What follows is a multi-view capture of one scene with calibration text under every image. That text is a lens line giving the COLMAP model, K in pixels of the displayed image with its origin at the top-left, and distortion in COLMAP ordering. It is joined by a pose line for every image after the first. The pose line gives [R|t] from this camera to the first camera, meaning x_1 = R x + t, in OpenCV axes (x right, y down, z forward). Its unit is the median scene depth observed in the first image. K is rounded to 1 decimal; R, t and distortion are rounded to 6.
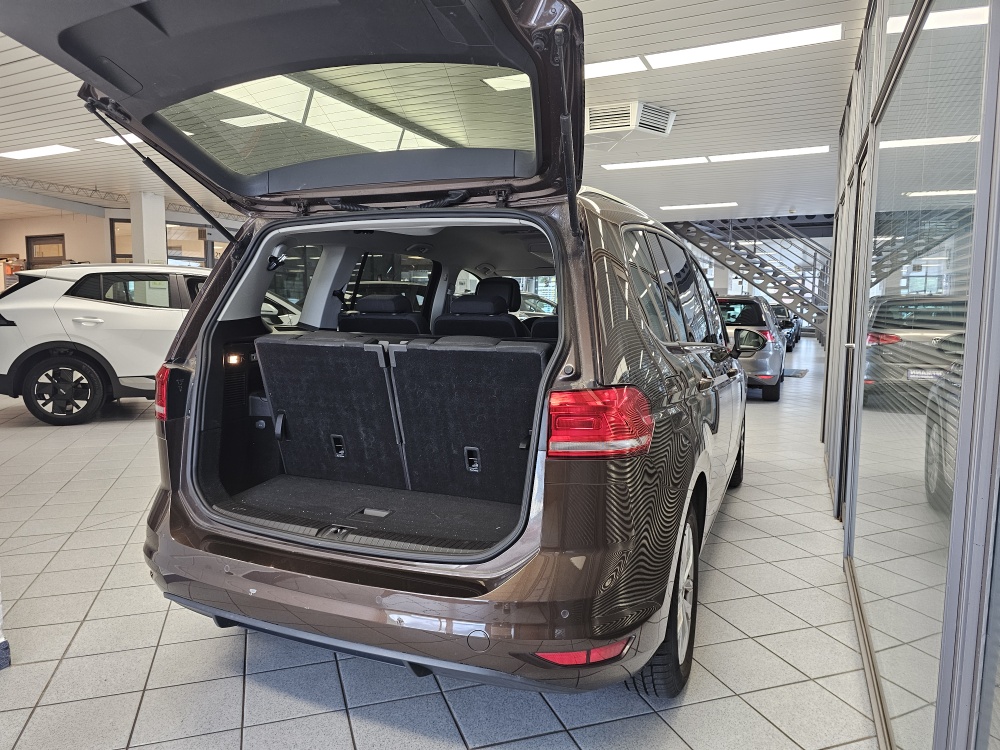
lens RADIAL K [[680.2, 0, 496.3], [0, 680.2, 393.4], [0, 0, 1]] dist [0.054752, -0.059172]
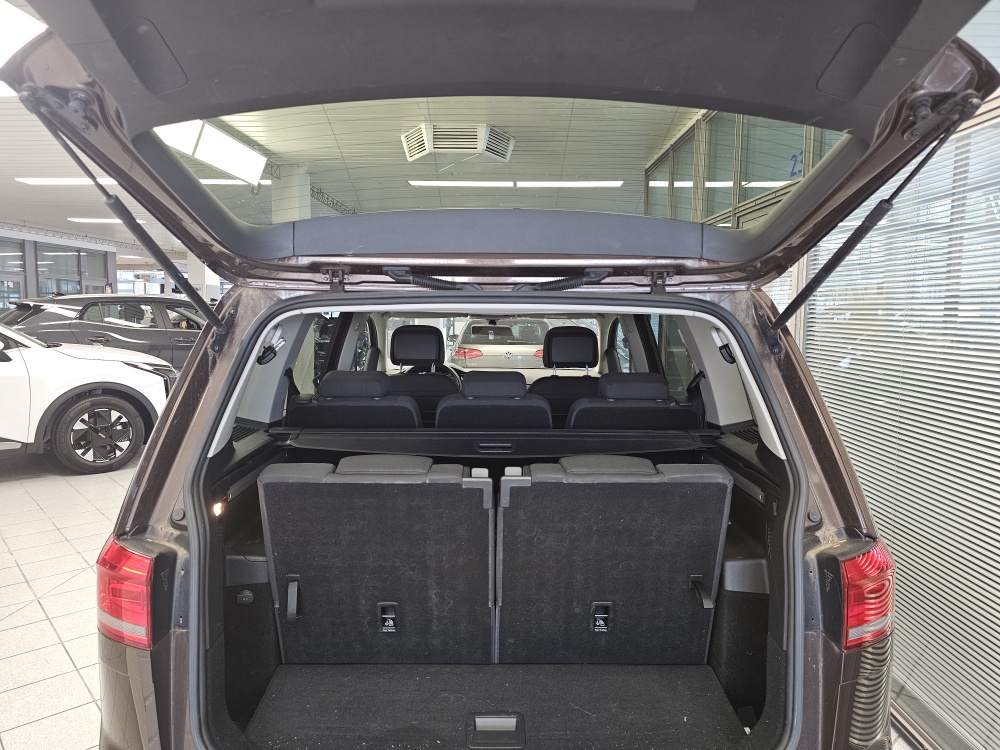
lens RADIAL K [[680.2, 0, 495.2], [0, 680.2, 383.1], [0, 0, 1]] dist [0.054752, -0.059172]
pose [[0.918107, -0.046808, 0.393560, -0.407310], [0.052508, 0.998614, -0.003723, -0.155989], [-0.392840, 0.024083, 0.919291, 0.327882]]
